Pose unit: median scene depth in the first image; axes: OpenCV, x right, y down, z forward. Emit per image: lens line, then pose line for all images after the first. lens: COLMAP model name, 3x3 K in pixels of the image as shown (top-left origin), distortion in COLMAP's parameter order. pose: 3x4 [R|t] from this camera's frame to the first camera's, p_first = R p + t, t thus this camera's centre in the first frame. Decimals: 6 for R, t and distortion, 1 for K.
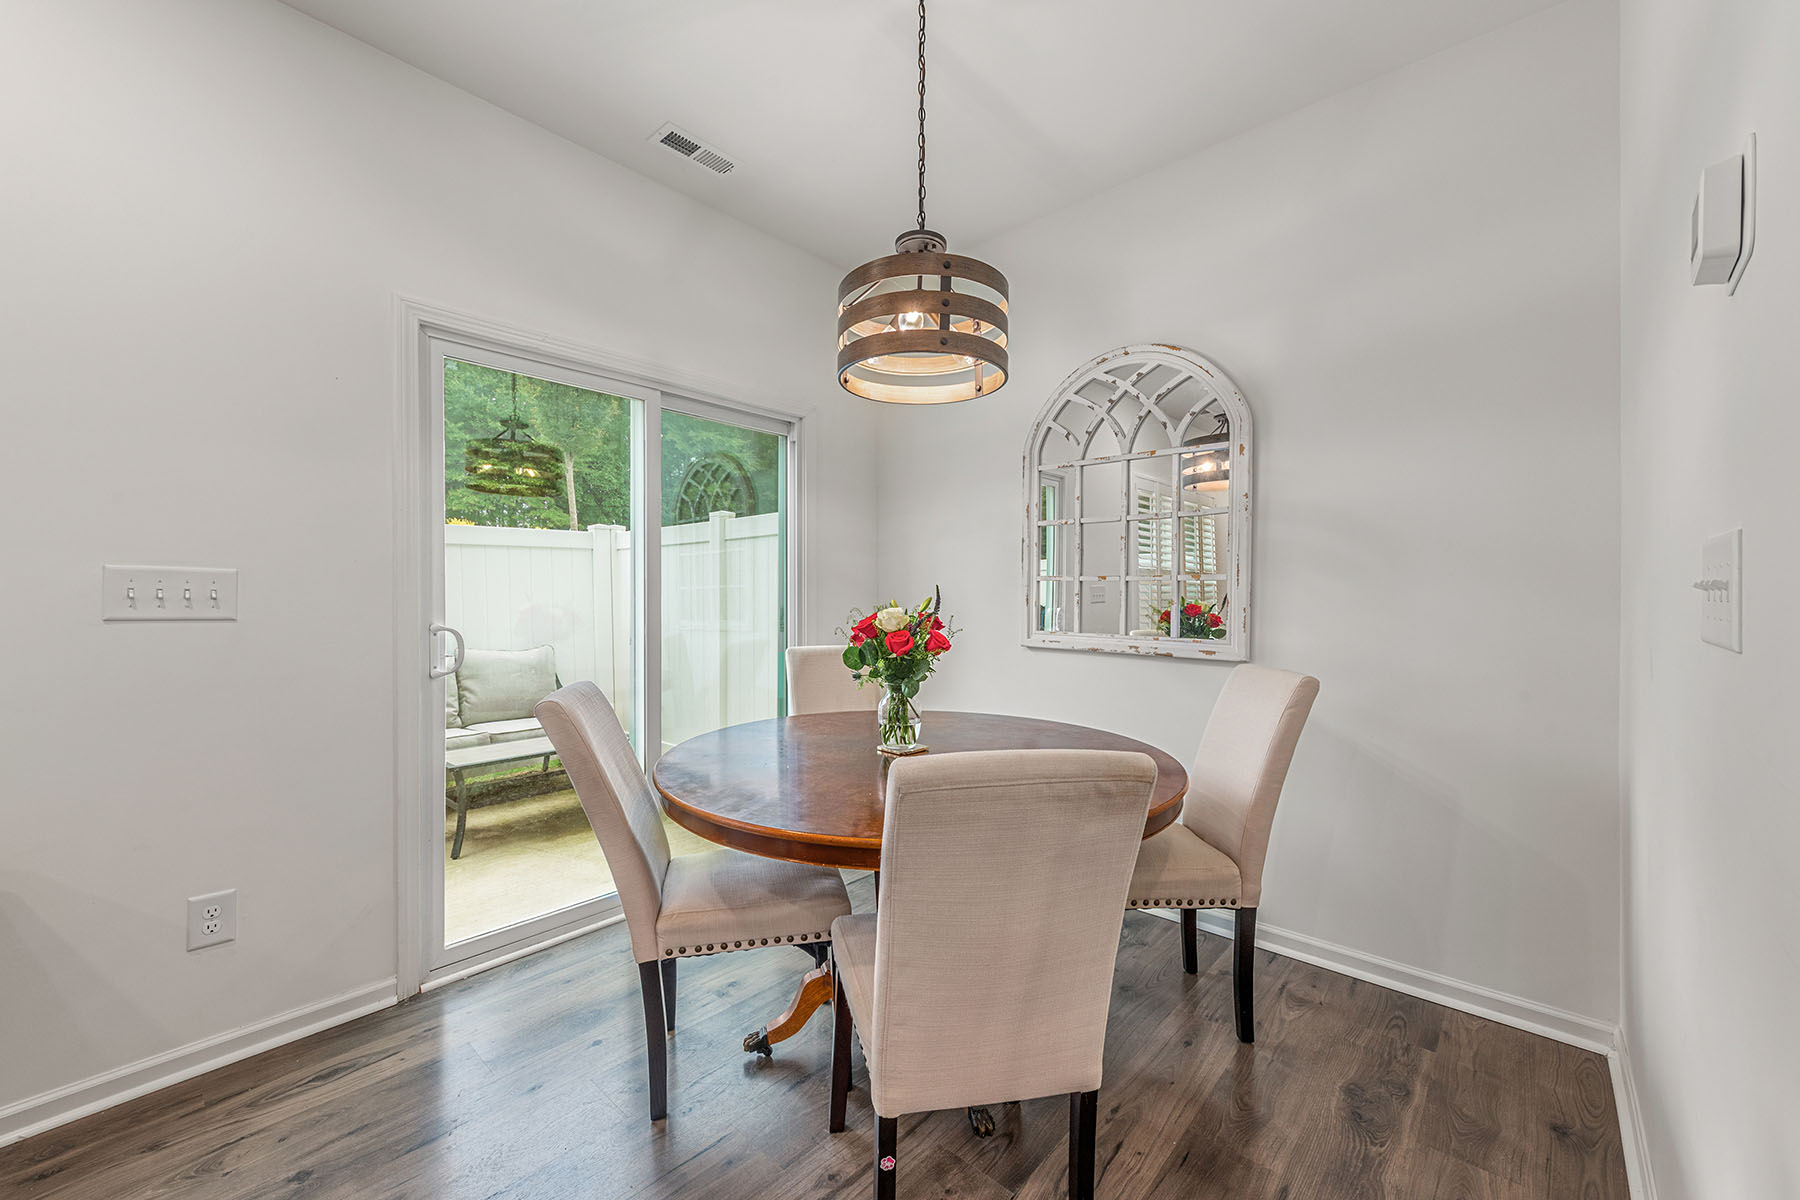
lens RADIAL K [[708.7, 0, 902.0], [0, 708.7, 600.3], [0, 0, 1]] dist [0.010679, -0.000167]
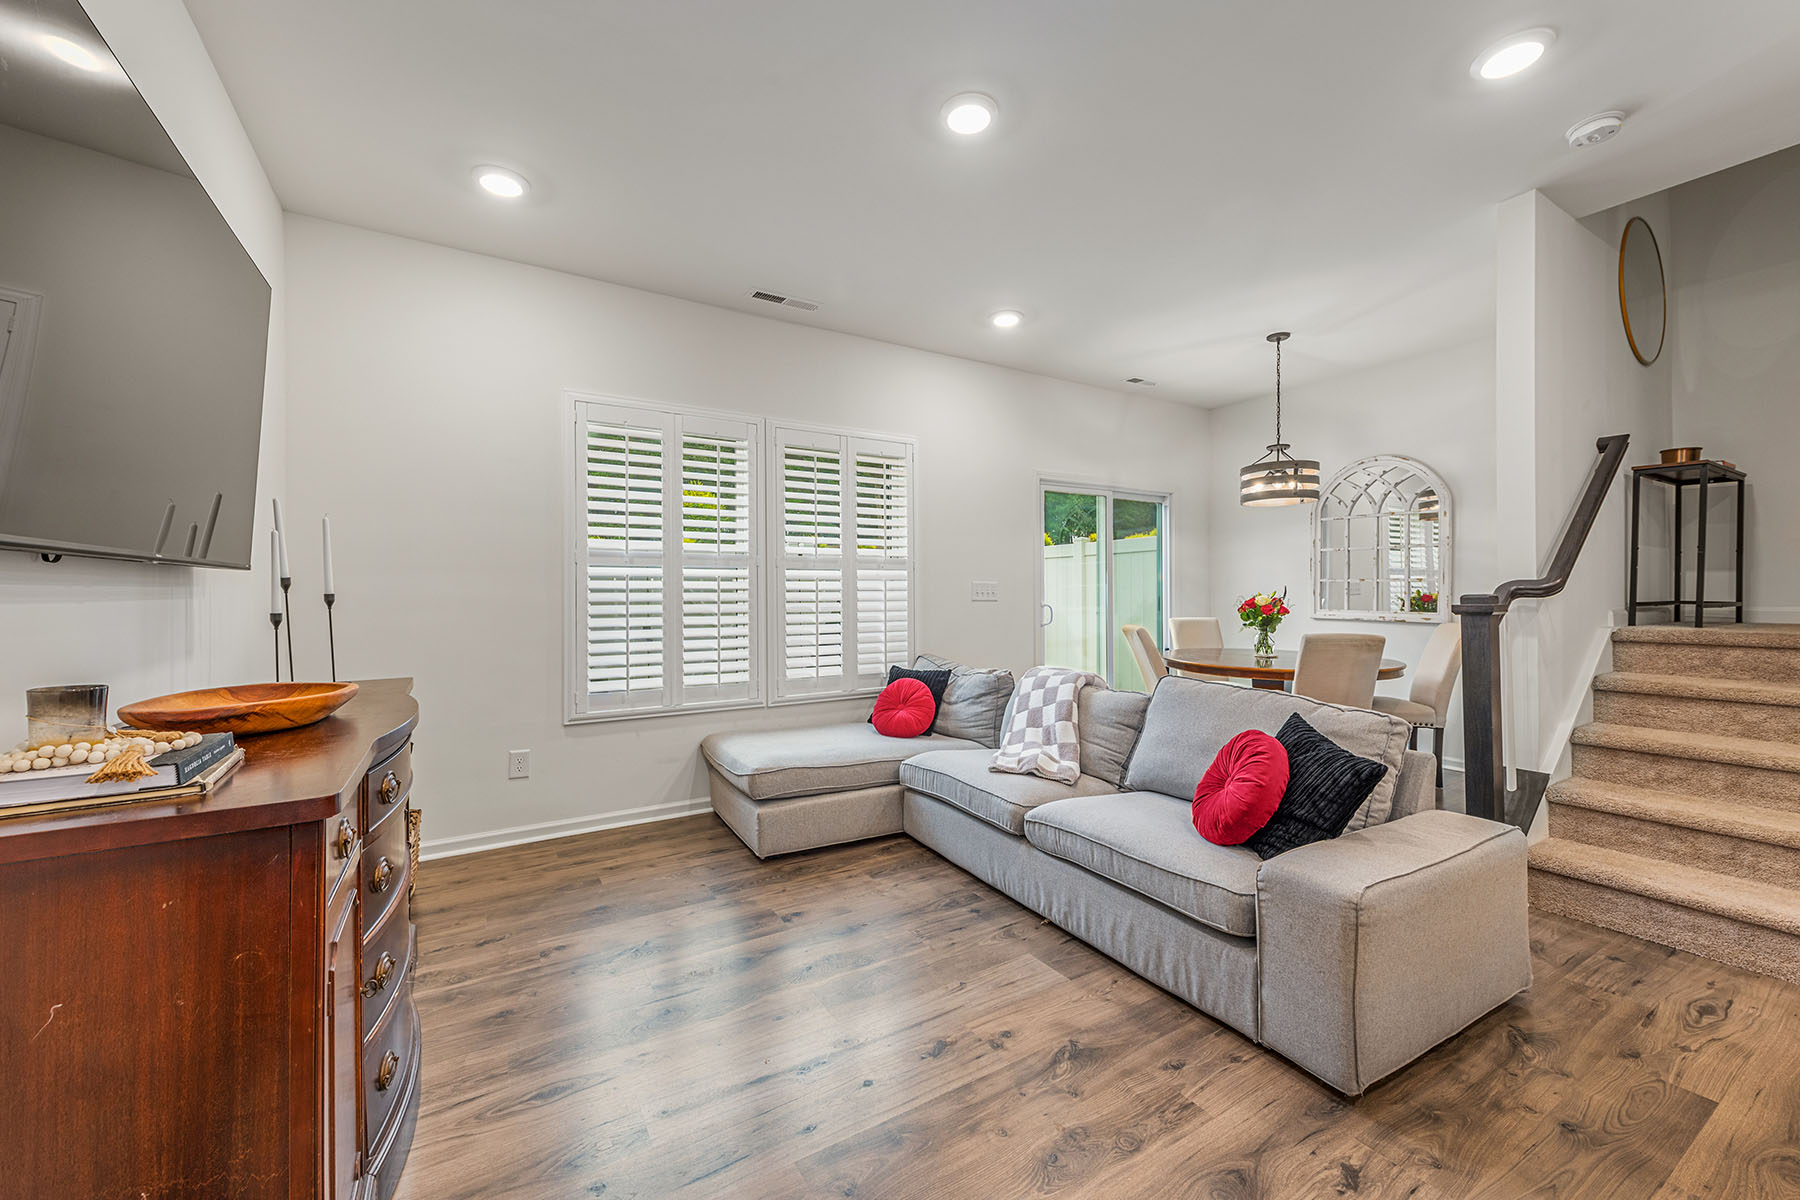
lens RADIAL K [[708.7, 0, 902.0], [0, 708.7, 600.3], [0, 0, 1]] dist [0.010679, -0.000167]
pose [[0.958861, -0.003931, -0.283849, -0.380871], [0.004924, 0.999984, 0.002788, 0.011293], [0.283834, -0.004071, 0.958865, -1.251267]]
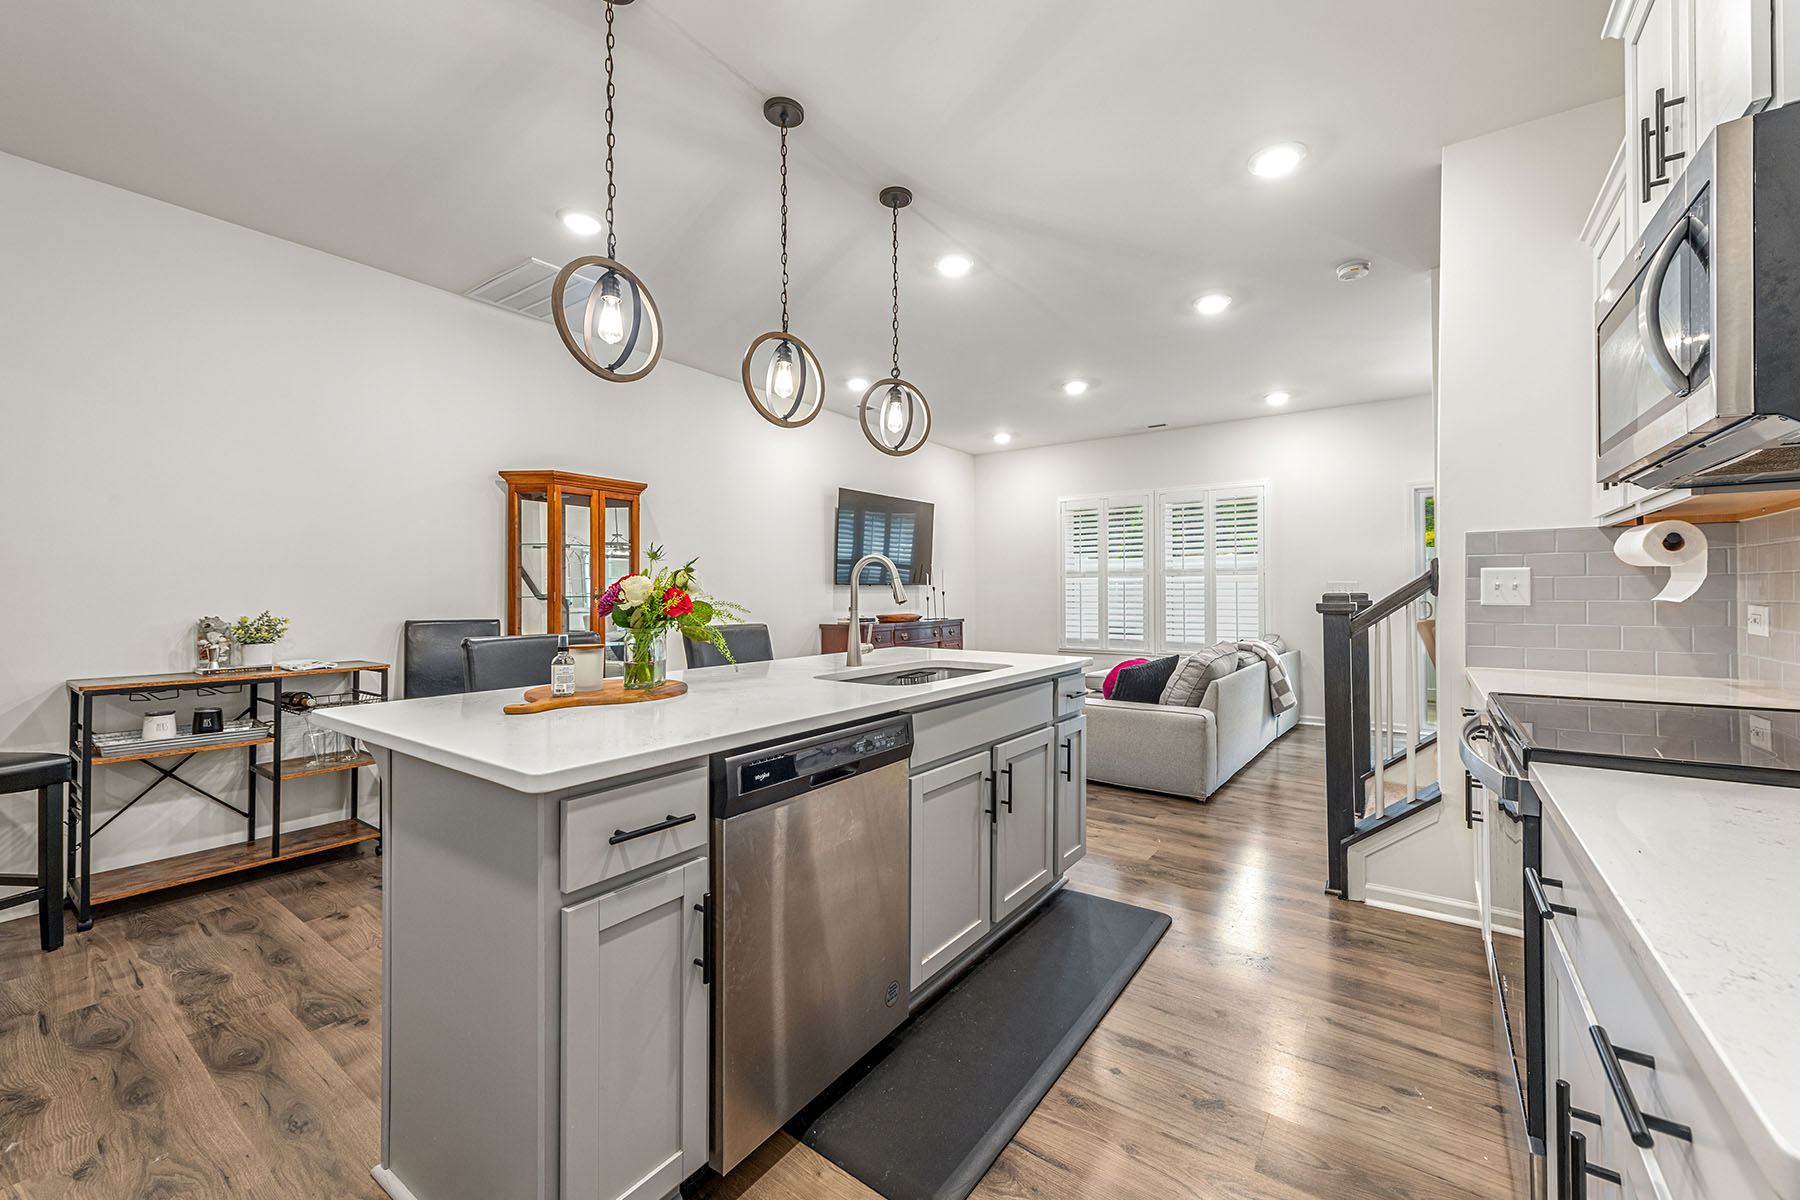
lens RADIAL K [[708.7, 0, 902.0], [0, 708.7, 600.3], [0, 0, 1]] dist [0.010679, -0.000167]
pose [[0.103925, 0.009464, -0.994540, 1.573411], [-0.002116, 0.999955, 0.009295, 0.012366], [0.994583, 0.001138, 0.103941, -1.076533]]
